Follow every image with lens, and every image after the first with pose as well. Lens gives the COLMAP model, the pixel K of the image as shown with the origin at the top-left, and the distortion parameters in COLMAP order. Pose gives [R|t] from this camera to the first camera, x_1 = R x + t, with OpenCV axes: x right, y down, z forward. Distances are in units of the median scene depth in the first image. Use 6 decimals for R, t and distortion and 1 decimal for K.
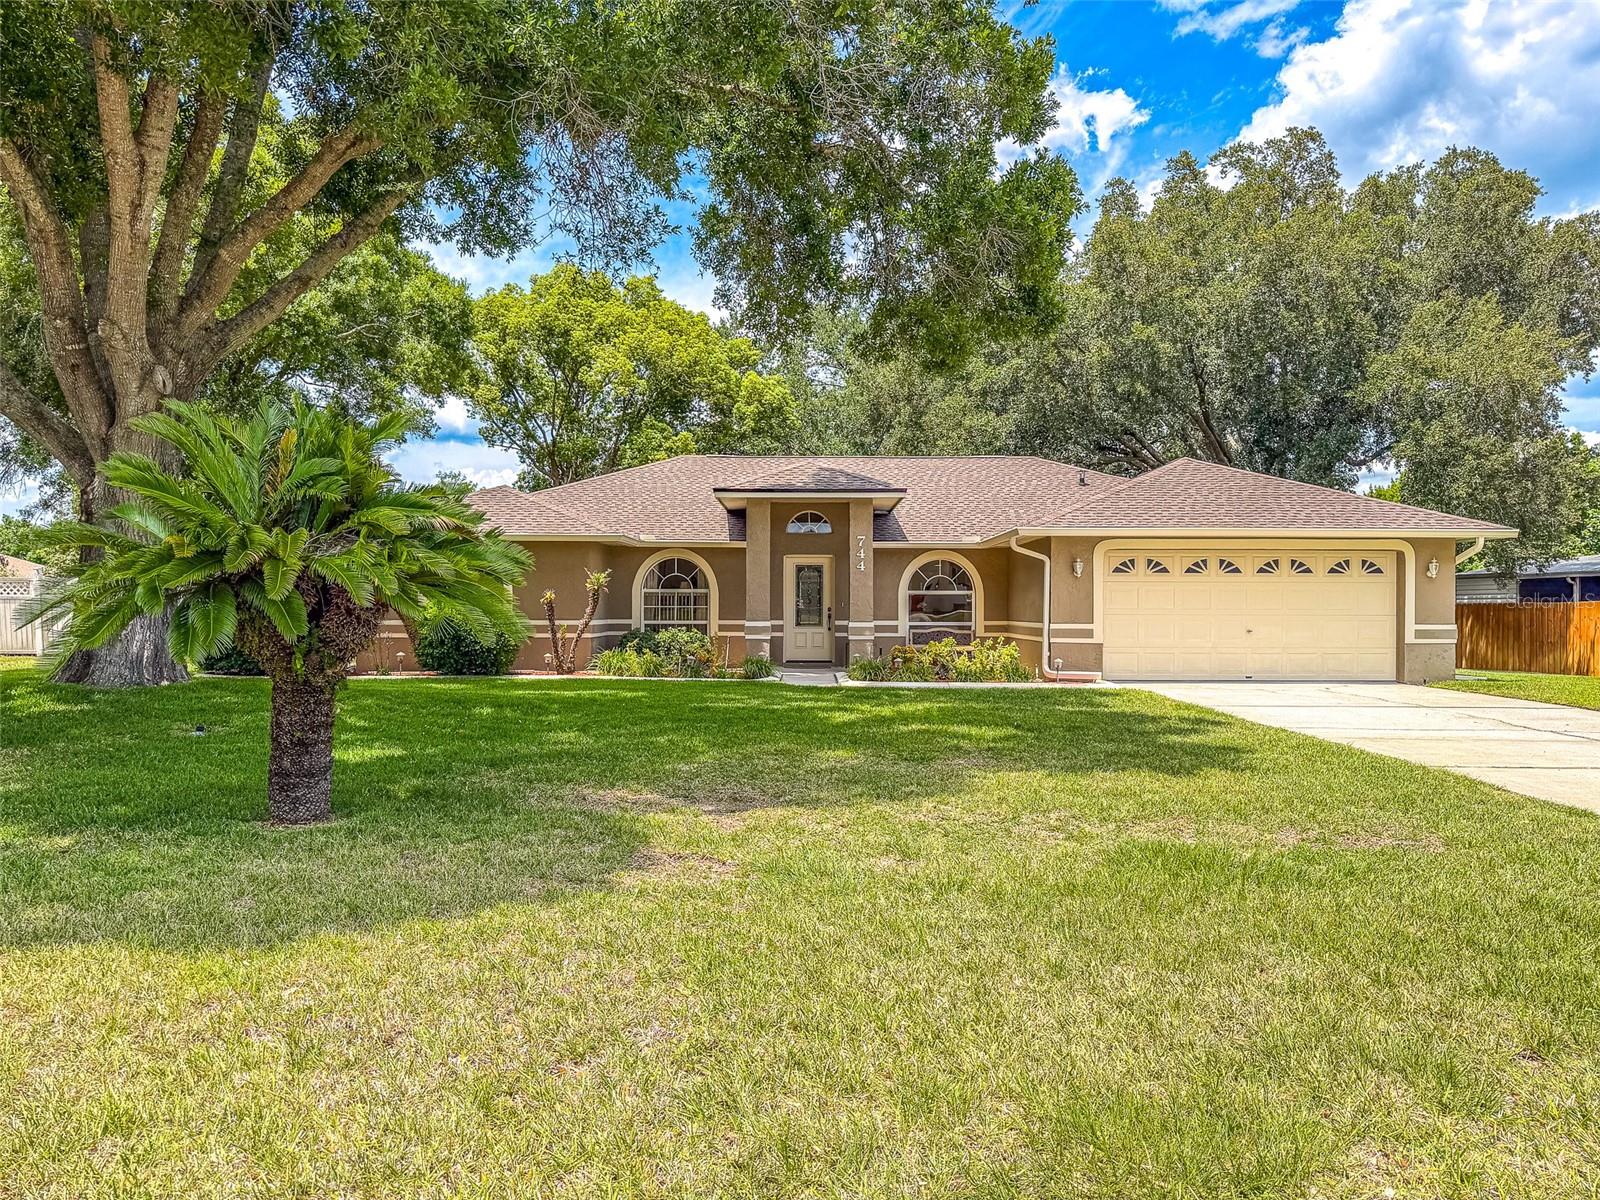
lens RADIAL K [[1362.8, 0, 800.0], [0, 1362.8, 600.0], [0, 0, 1]] dist [0.002060, 0.001091]
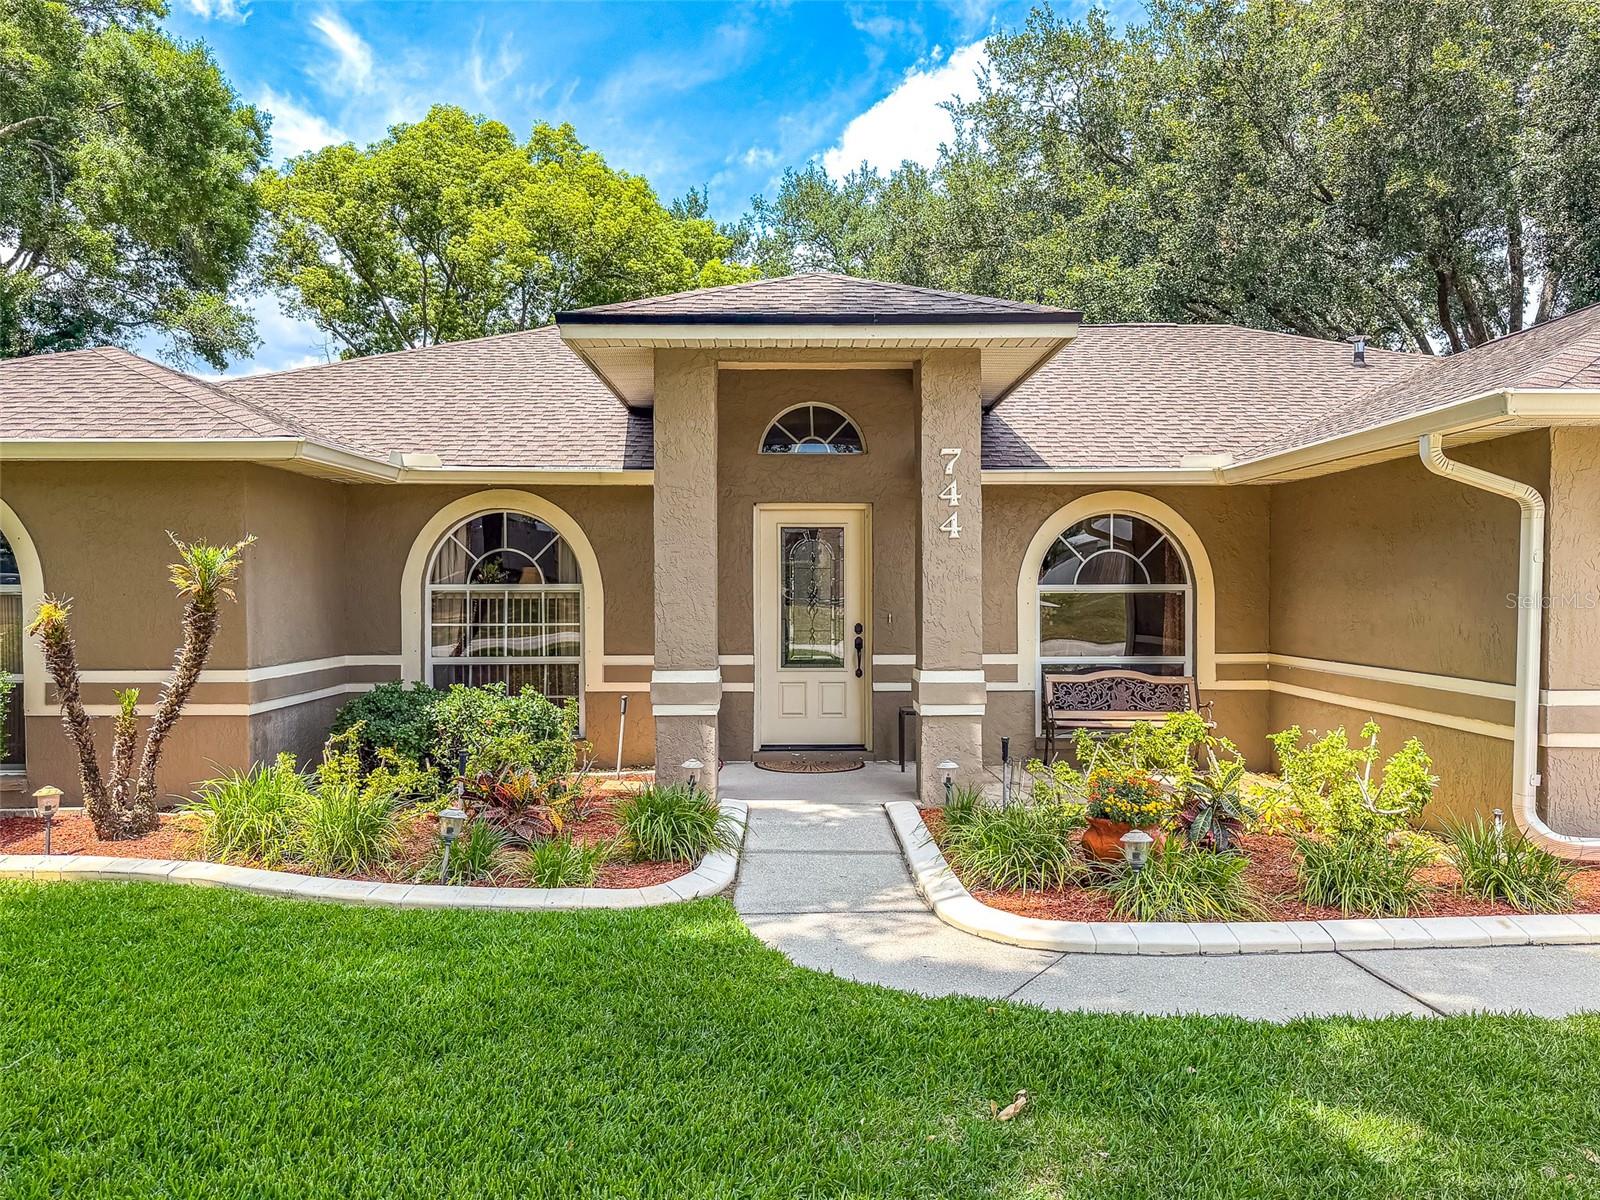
lens RADIAL K [[1229.3, 0, 800.0], [0, 1229.3, 600.0], [0, 0, 1]] dist [0.001924, 0.000866]
pose [[0.999878, -0.005571, 0.014577, -0.003018], [0.005291, 0.999802, 0.019188, -0.009943], [-0.014681, -0.019109, 0.999710, 0.608230]]
